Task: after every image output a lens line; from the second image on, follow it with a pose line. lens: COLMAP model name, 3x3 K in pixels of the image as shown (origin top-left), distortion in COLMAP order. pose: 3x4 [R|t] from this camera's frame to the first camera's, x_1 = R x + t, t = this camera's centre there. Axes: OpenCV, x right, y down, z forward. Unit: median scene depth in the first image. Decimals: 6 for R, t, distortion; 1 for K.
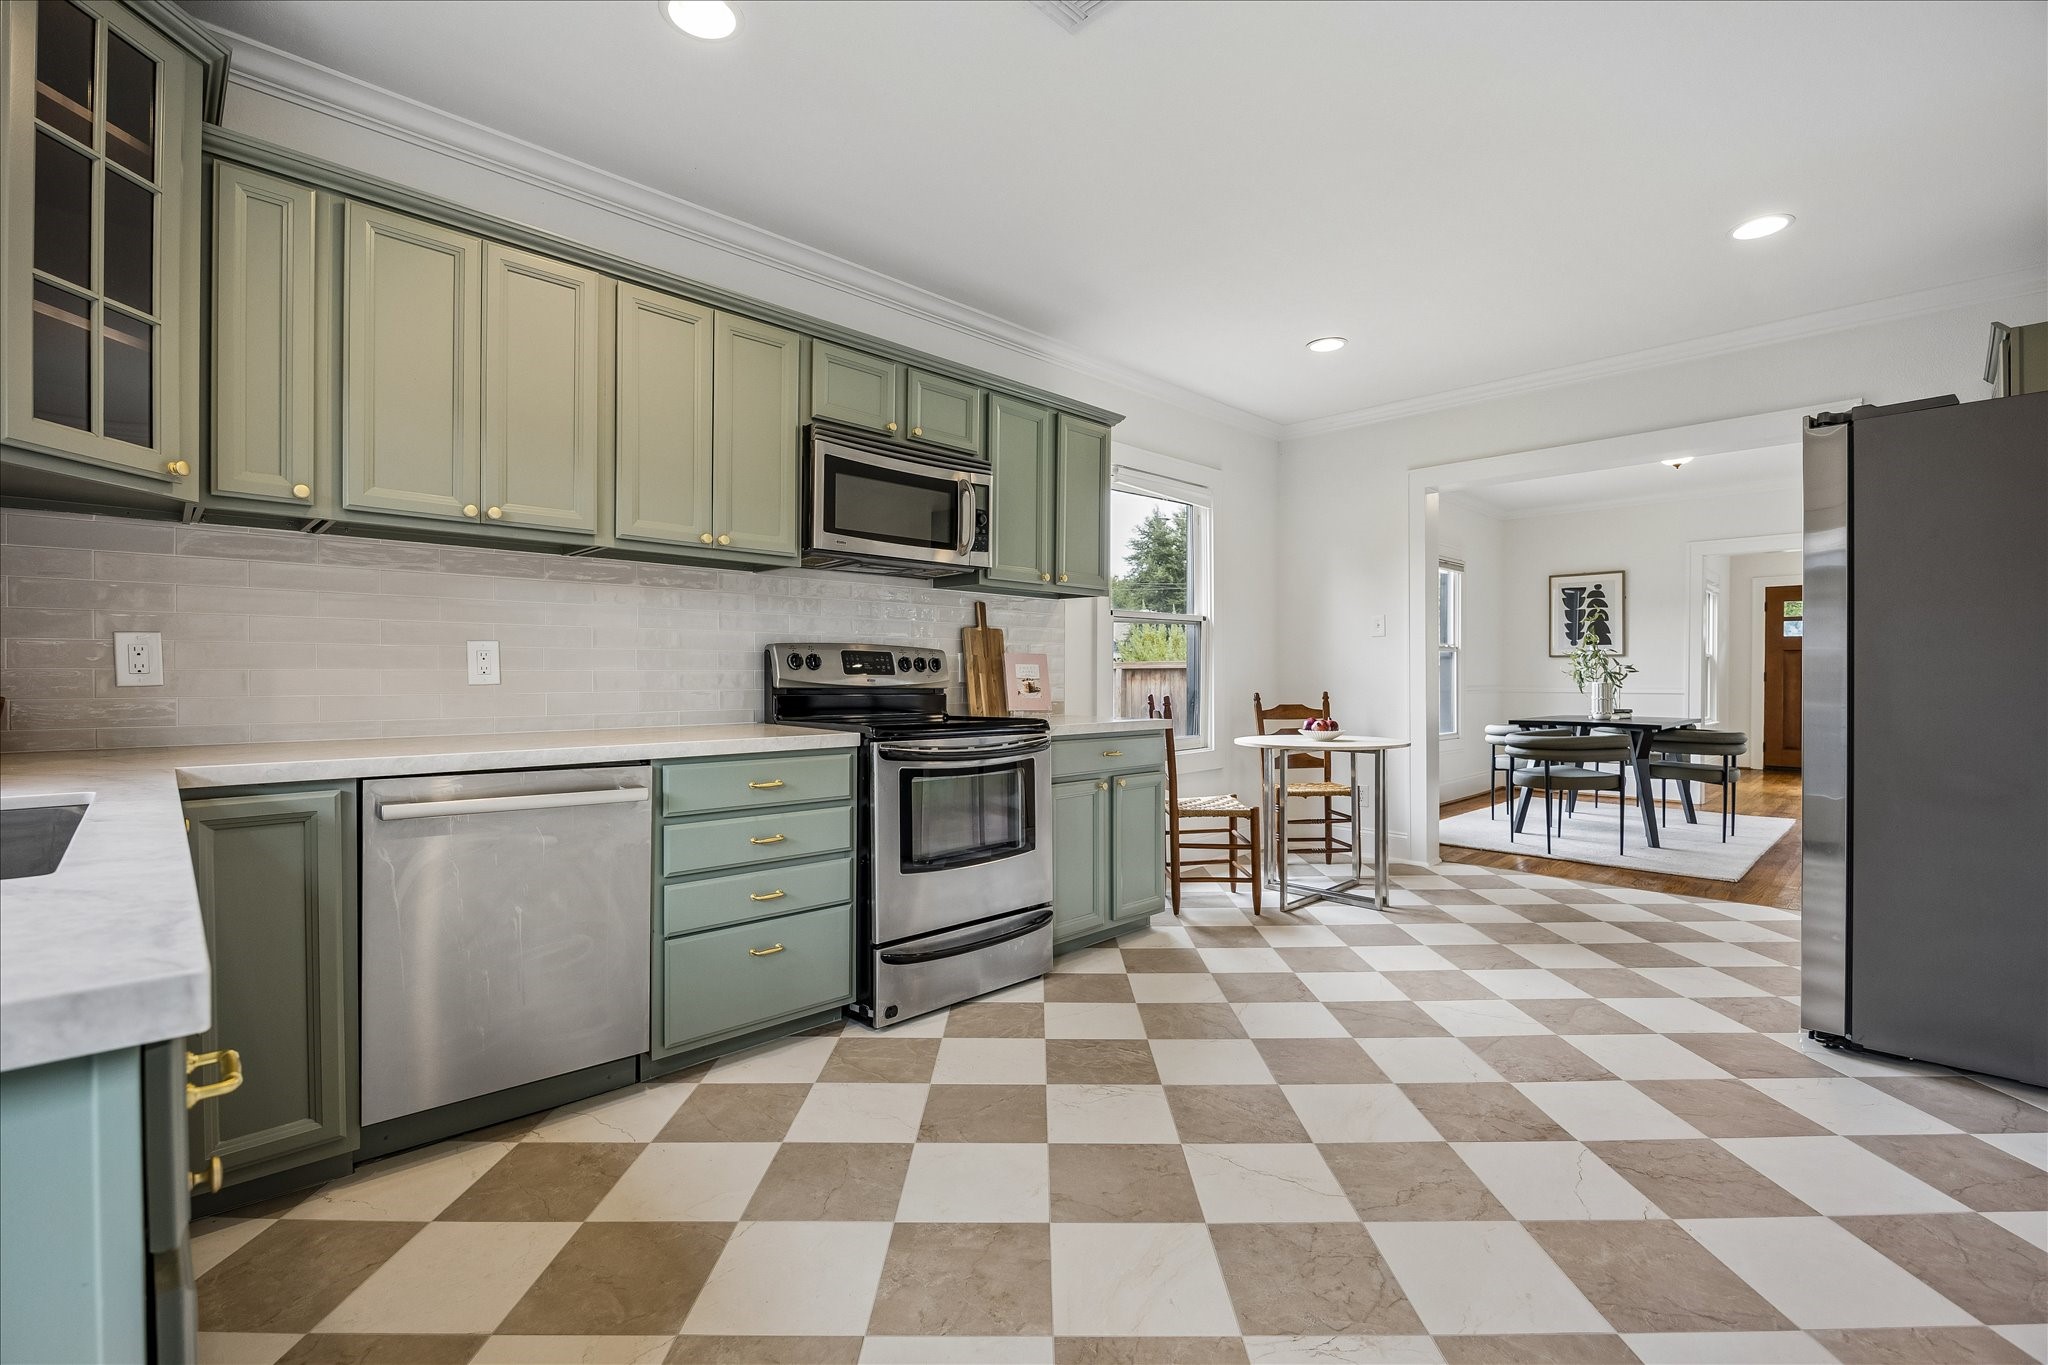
lens RADIAL K [[916.5, 0, 1015.1], [0, 916.5, 682.5], [0, 0, 1]] dist [-0.015055, 0.000602]
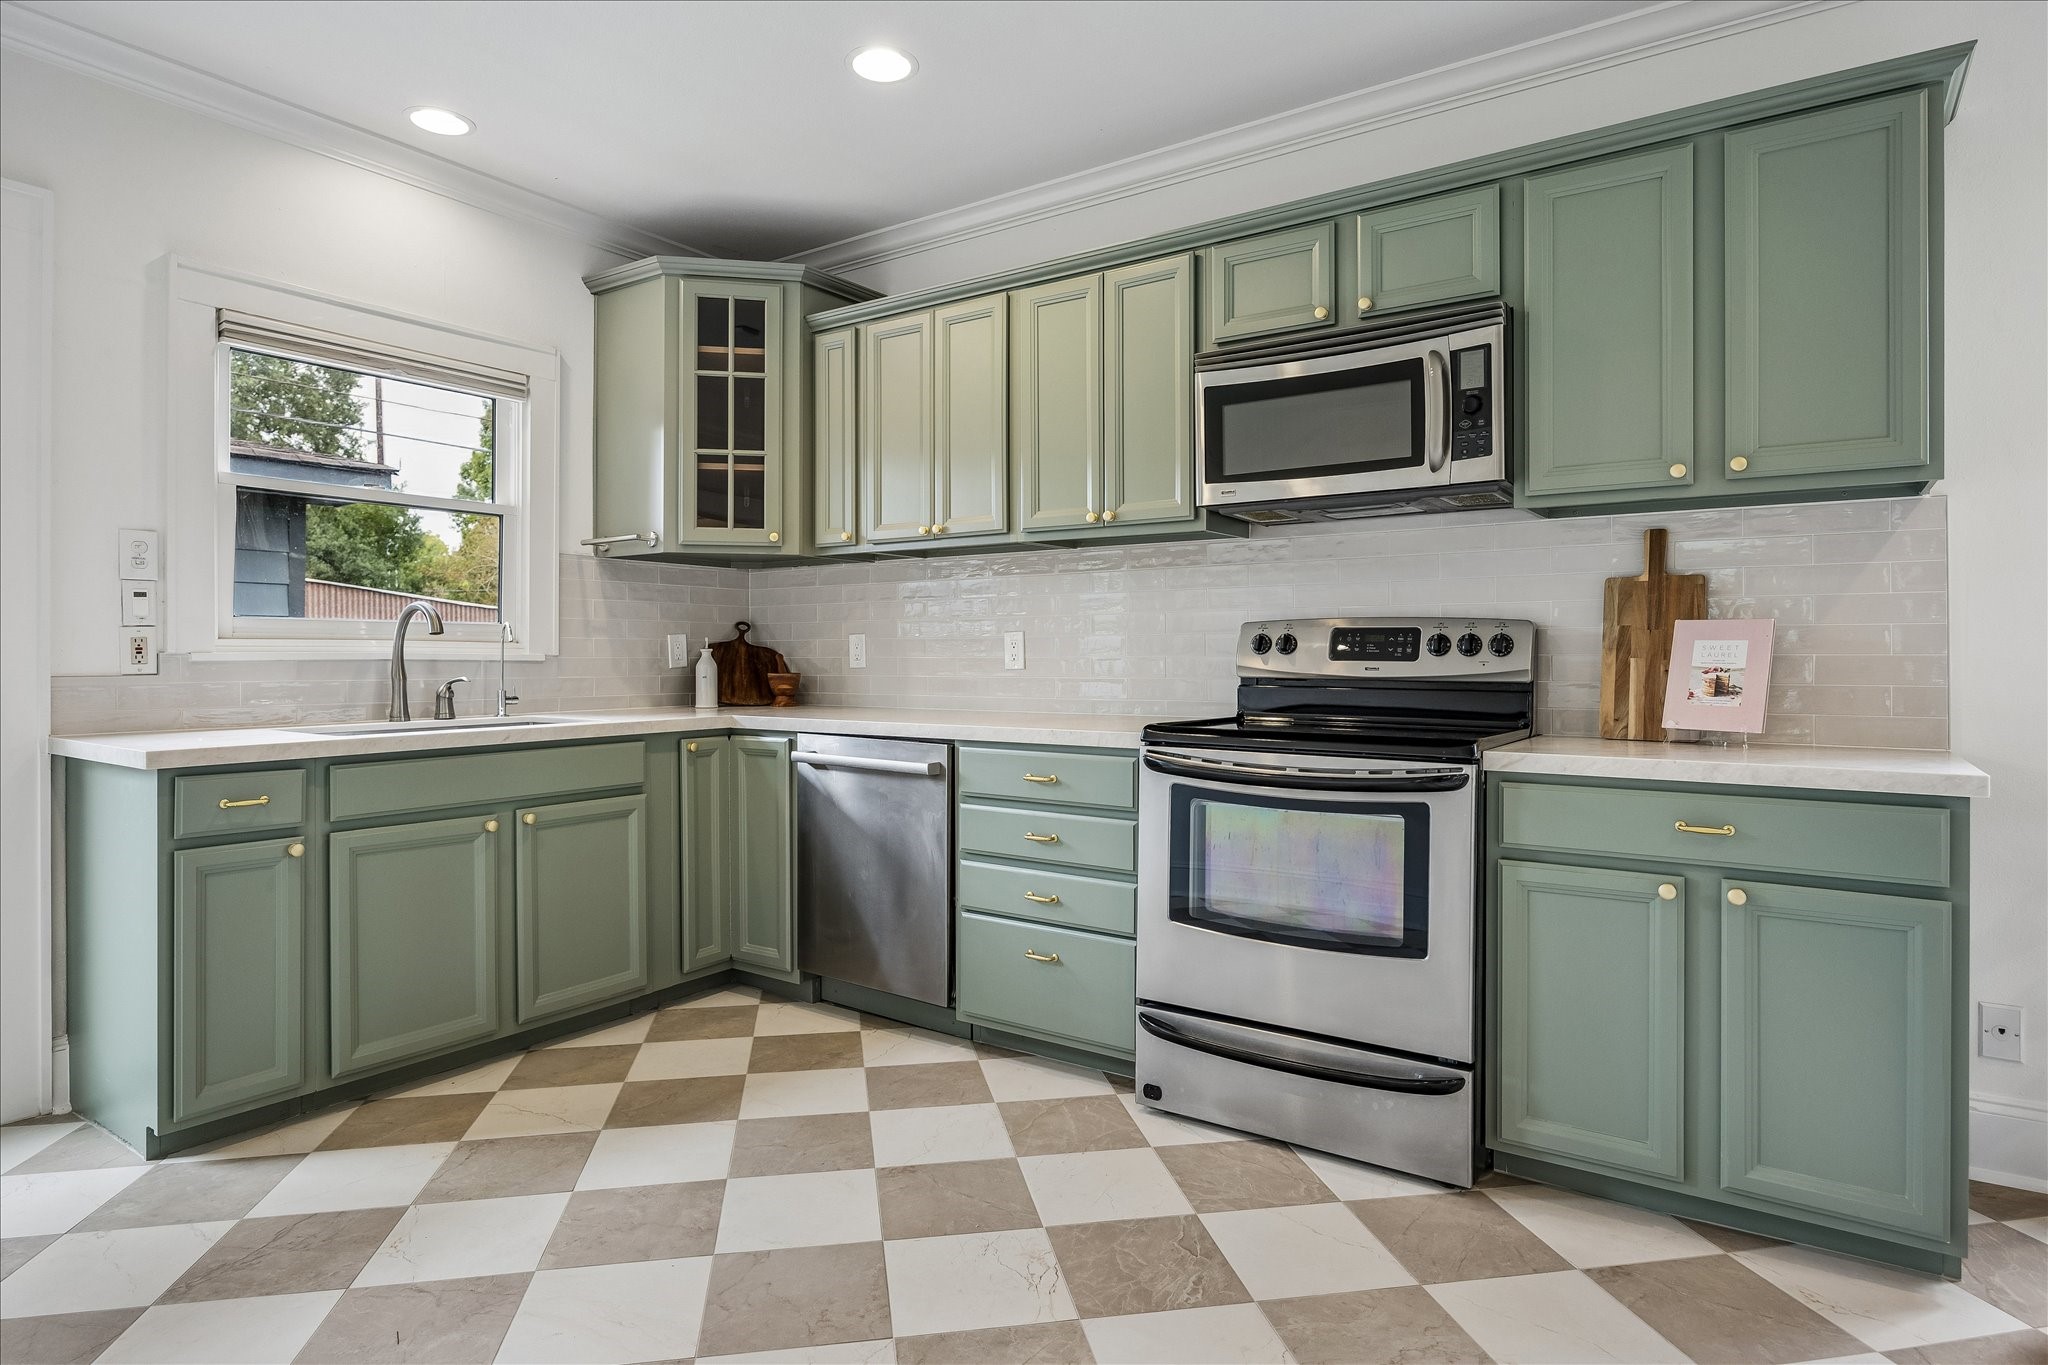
lens RADIAL K [[1085.7, 0, 982.0], [0, 1085.7, 656.7], [0, 0, 1]] dist [-0.016699, 0.000302]
pose [[0.181217, -0.006366, -0.983423, 0.674450], [-0.008628, 0.999930, -0.008063, -0.002630], [0.983405, 0.009946, 0.181149, 0.618060]]
